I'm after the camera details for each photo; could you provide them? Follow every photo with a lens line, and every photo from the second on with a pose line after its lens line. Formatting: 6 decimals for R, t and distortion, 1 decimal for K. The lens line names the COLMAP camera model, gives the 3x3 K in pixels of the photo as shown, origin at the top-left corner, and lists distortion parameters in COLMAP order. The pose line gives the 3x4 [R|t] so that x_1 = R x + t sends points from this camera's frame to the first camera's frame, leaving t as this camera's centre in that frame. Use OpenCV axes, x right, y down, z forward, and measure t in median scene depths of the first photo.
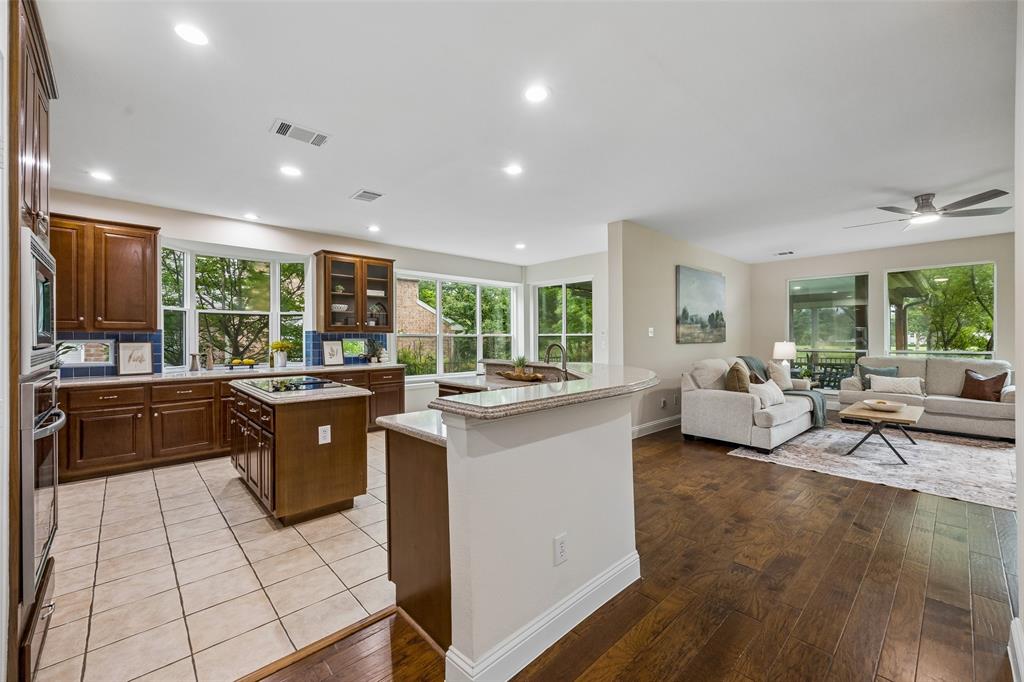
lens RADIAL K [[413.9, 0, 511.9], [0, 413.9, 338.1], [0, 0, 1]] dist [0.001282, 0.000054]
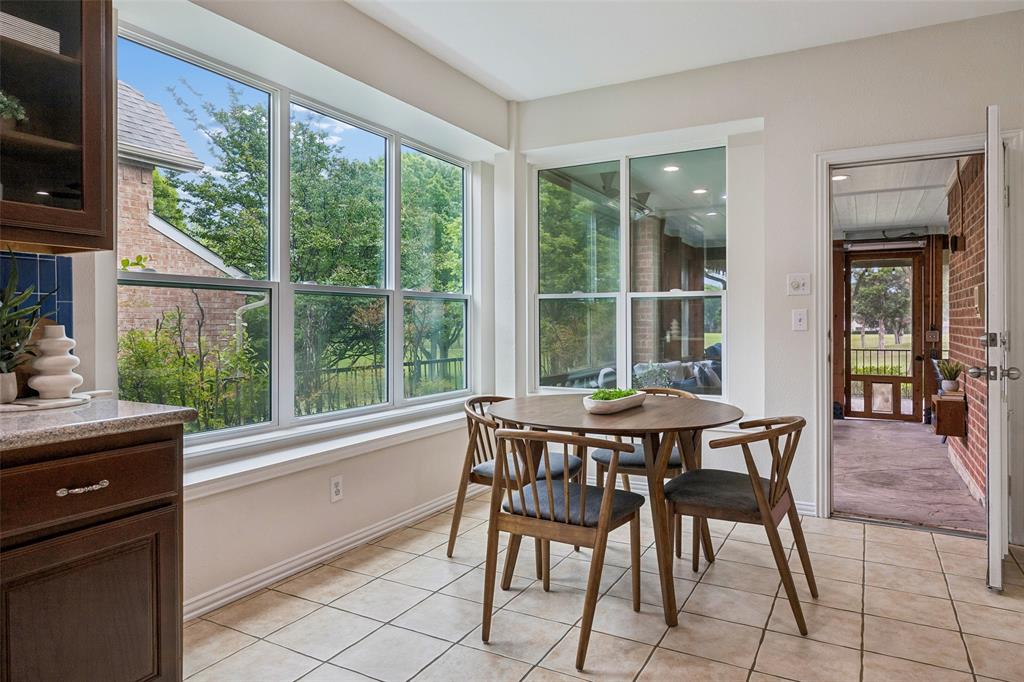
lens RADIAL K [[648.6, 0, 507.2], [0, 648.6, 322.4], [0, 0, 1]] dist [0.003576, -0.000764]
pose [[0.952017, 0.004901, 0.306006, -0.201174], [-0.004648, 0.999988, -0.001554, 0.022611], [-0.306010, 0.000057, 0.952028, 0.643555]]
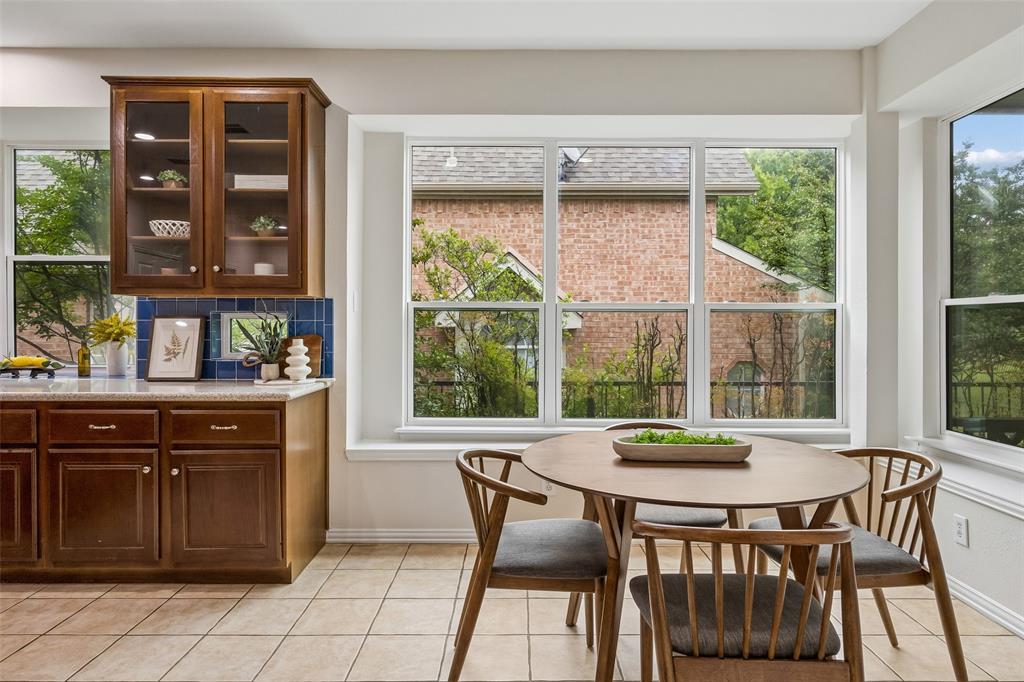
lens RADIAL K [[605.9, 0, 511.7], [0, 605.9, 331.3], [0, 0, 1]] dist [-0.021496, -0.000842]
pose [[0.728009, 0.014363, -0.685417, 0.176307], [-0.007698, 0.999889, 0.012777, 0.009711], [0.685525, -0.004026, 0.728038, 0.757810]]
